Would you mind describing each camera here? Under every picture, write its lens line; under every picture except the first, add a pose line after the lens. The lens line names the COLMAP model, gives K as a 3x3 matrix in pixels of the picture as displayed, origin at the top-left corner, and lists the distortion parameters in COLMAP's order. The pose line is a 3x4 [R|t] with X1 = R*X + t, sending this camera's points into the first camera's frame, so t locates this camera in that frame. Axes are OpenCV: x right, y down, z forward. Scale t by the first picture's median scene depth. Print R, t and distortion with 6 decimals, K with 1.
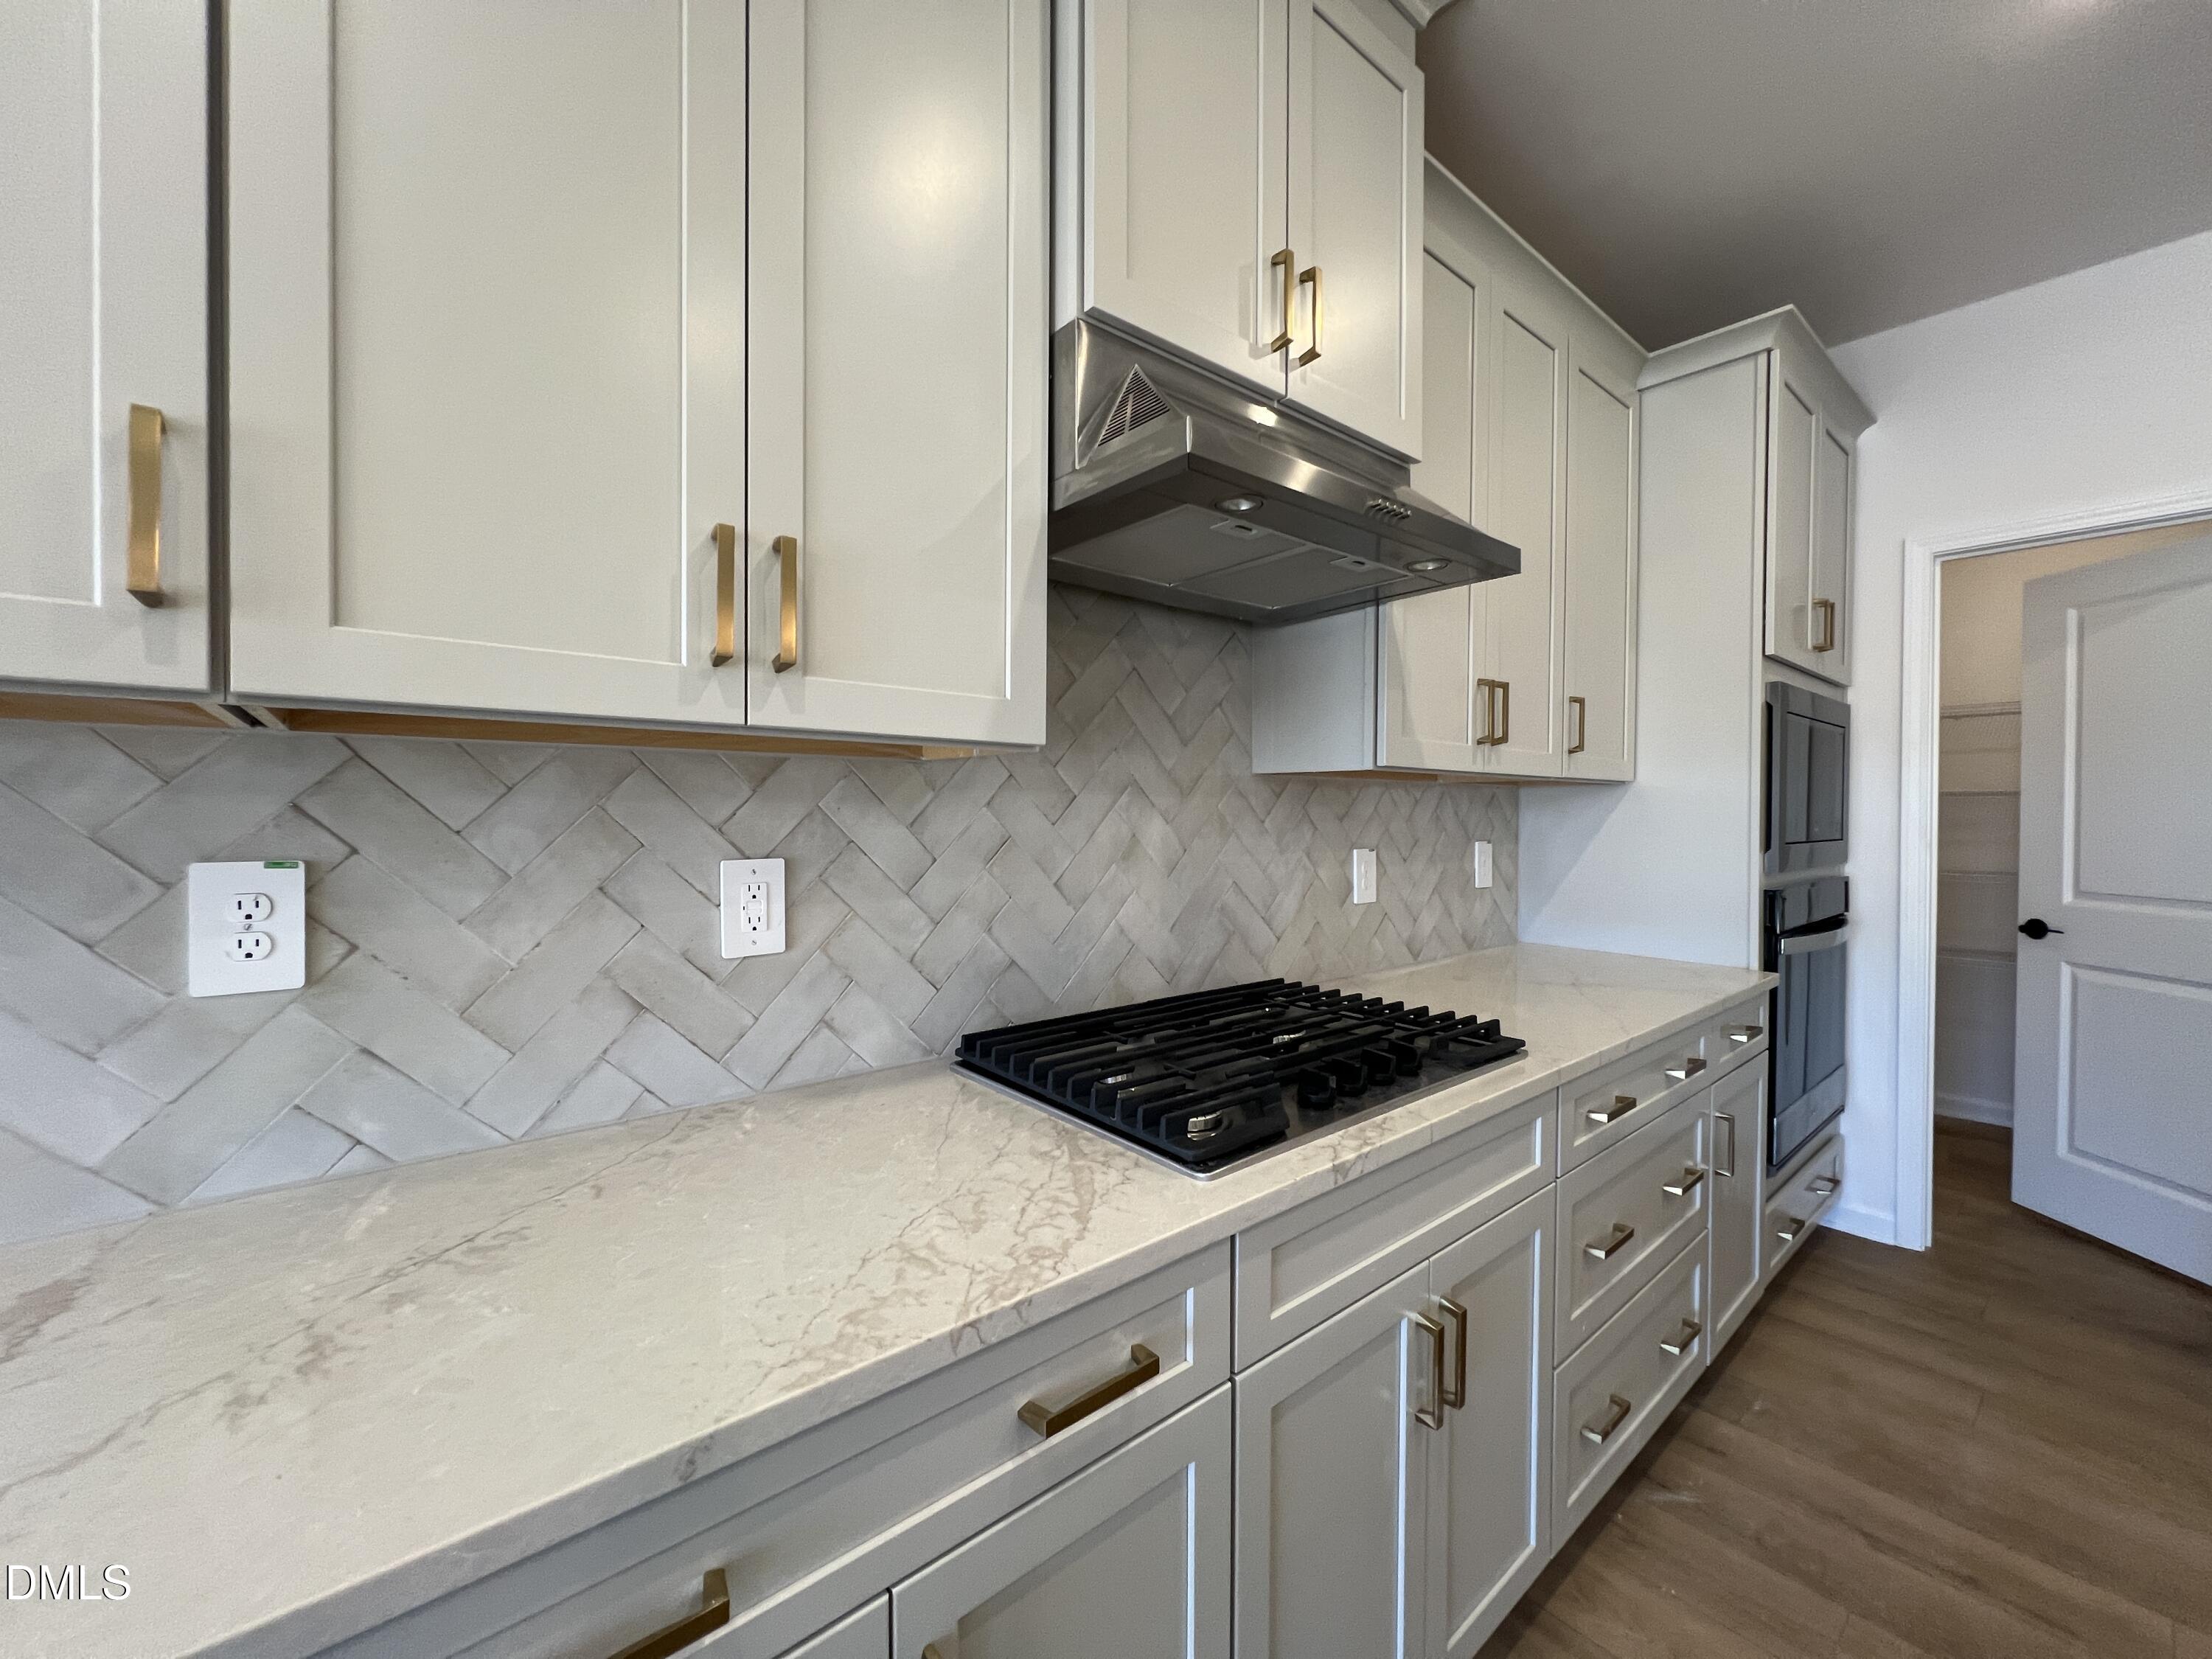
lens RADIAL K [[885.7, 0, 1099.3], [0, 885.7, 824.0], [0, 0, 1]] dist [-0.001552, -0.000420]
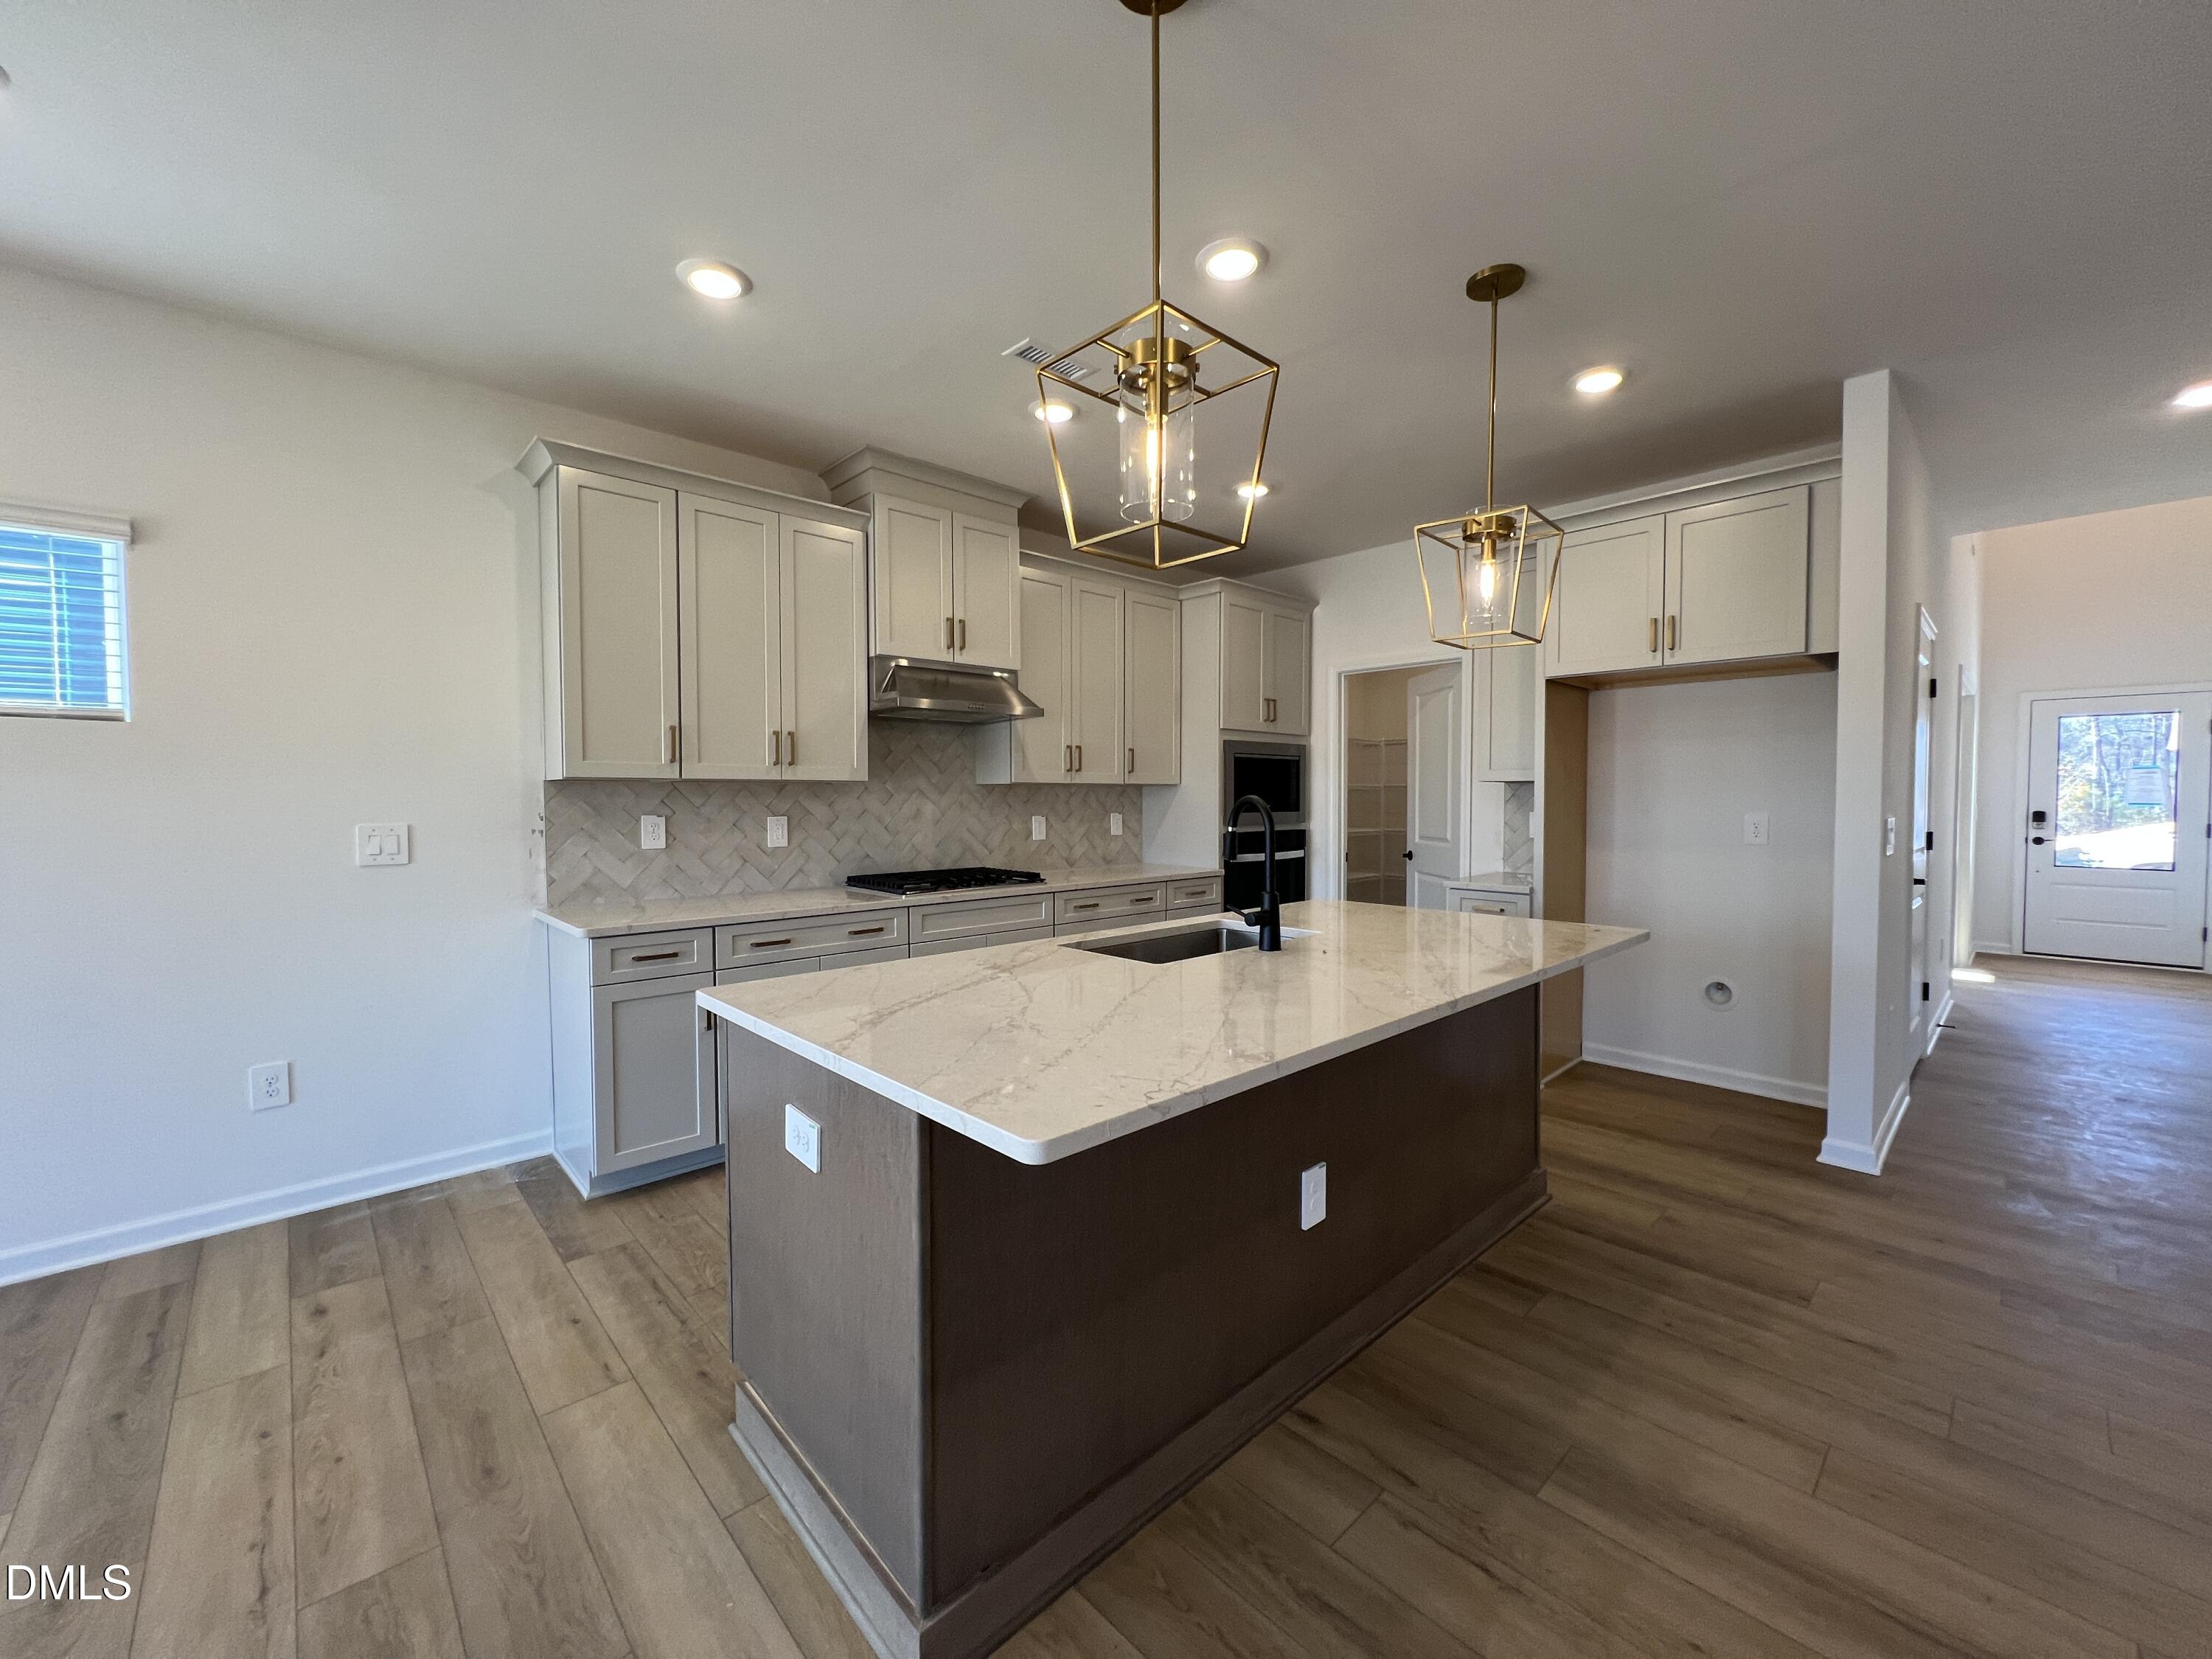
lens RADIAL K [[885.7, 0, 1100.8], [0, 885.7, 827.7], [0, 0, 1]] dist [-0.001552, -0.000420]
pose [[0.998522, -0.007101, 0.053874, 0.462799], [0.005919, 0.999739, 0.022078, 0.013092], [-0.054017, -0.021726, 0.998304, -1.736415]]
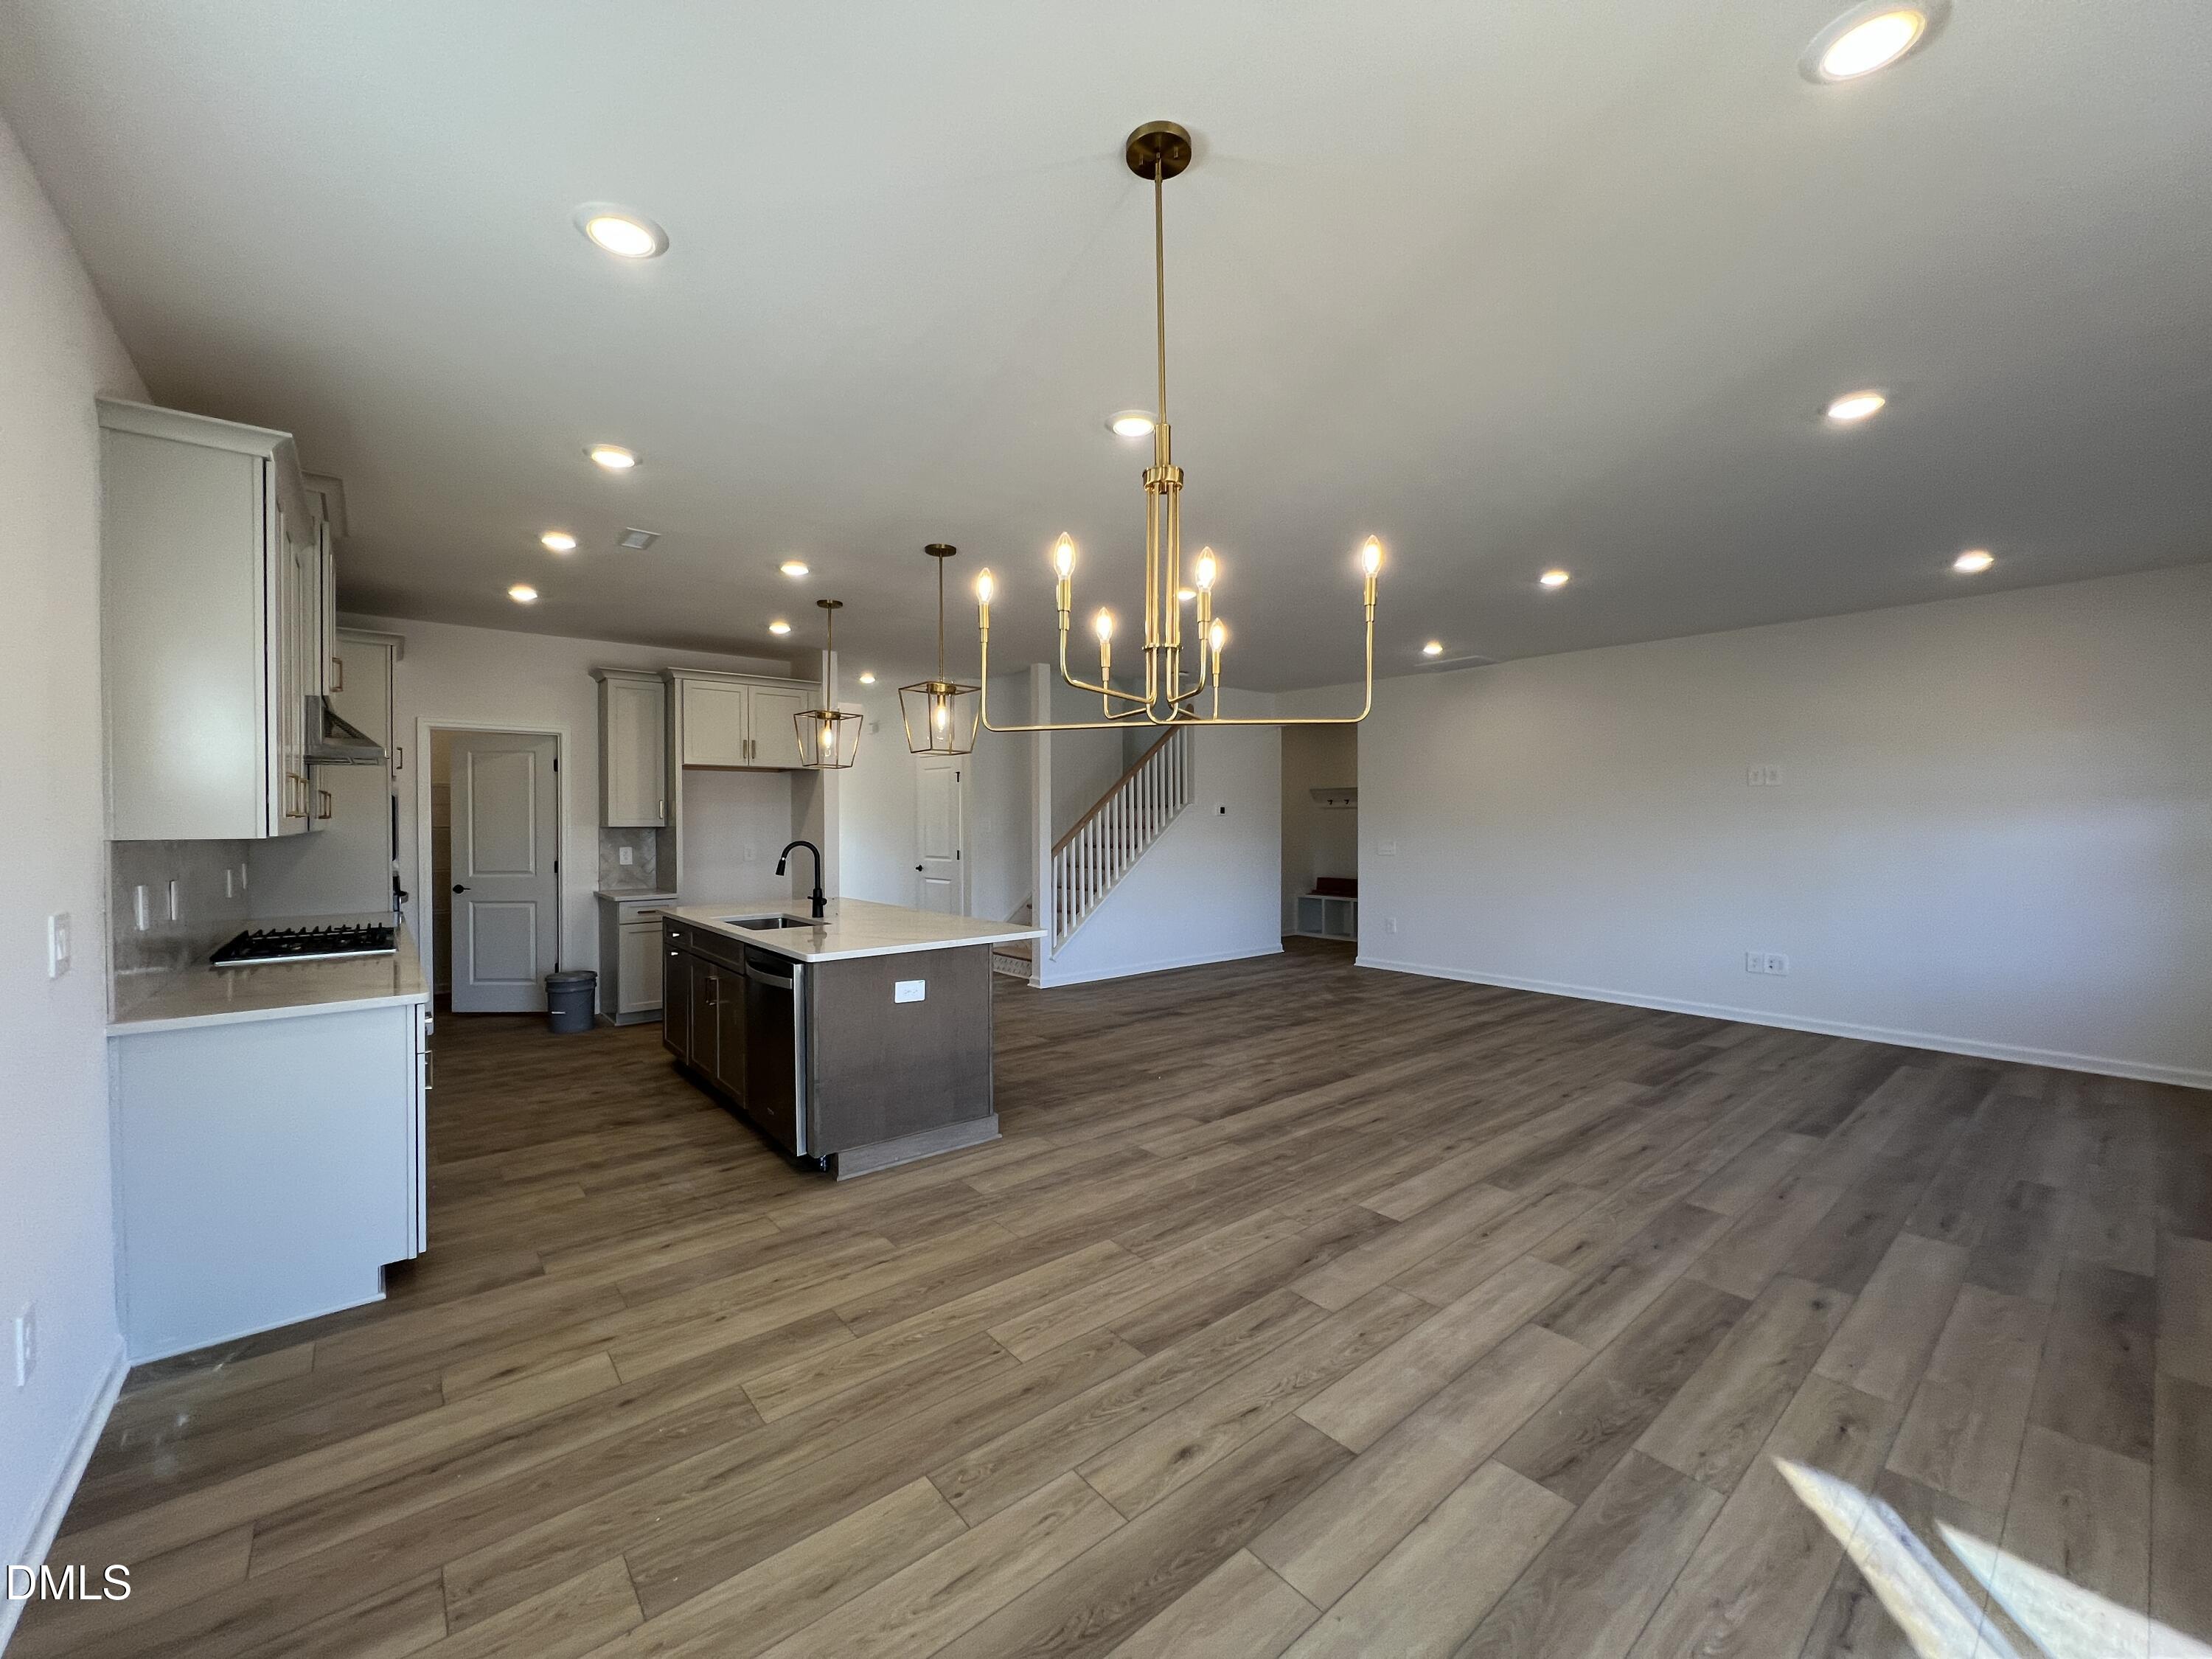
lens RADIAL K [[885.7, 0, 1104.6], [0, 885.7, 826.0], [0, 0, 1]] dist [-0.001552, -0.000420]
pose [[-0.001101, -0.008970, 0.999959, -2.237358], [0.015506, 0.999839, 0.008986, -0.069087], [-0.999879, 0.015515, -0.000962, -1.230345]]
